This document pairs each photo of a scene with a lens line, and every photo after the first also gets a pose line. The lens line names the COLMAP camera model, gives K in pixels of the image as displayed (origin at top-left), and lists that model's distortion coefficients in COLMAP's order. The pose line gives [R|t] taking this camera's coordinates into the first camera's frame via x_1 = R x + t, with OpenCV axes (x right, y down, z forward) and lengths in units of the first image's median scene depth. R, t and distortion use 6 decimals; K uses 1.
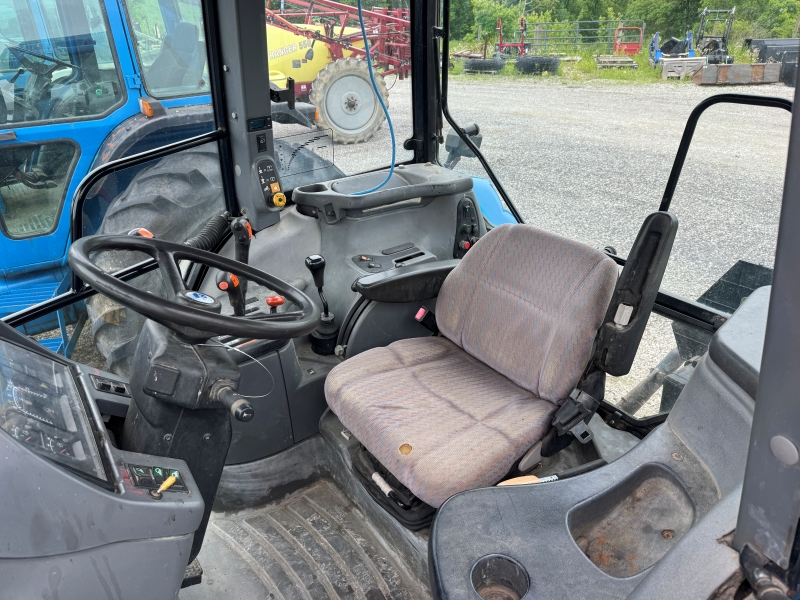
lens RADIAL K [[592.0, 0, 400.0], [0, 592.0, 300.0], [0, 0, 1]] dist [0.050939, -0.063314]
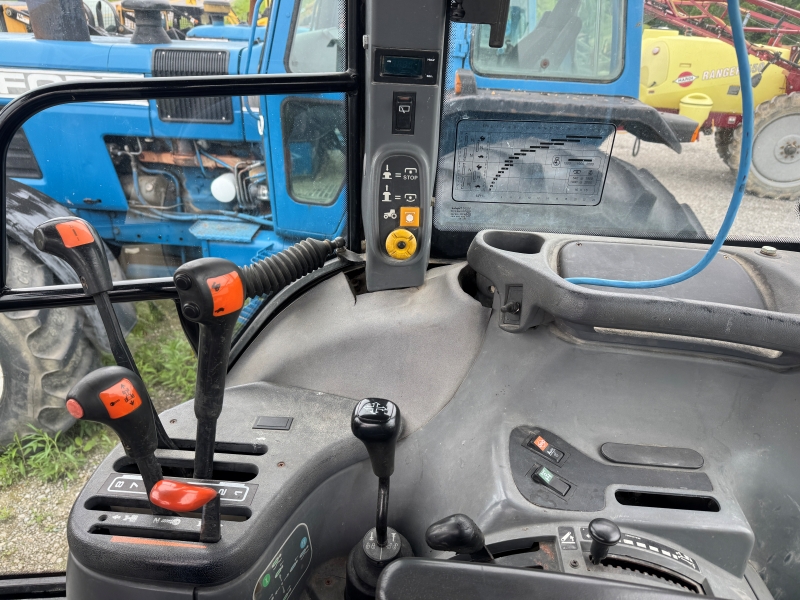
lens RADIAL K [[566.5, 0, 402.2], [0, 566.5, 307.6], [0, 0, 1]] dist [0.076714, -0.086596]
pose [[0.765590, 0.349249, -0.540275, 0.040219], [-0.354904, 0.929742, 0.098099, -0.150657], [0.536578, 0.116642, 0.835751, 0.585320]]
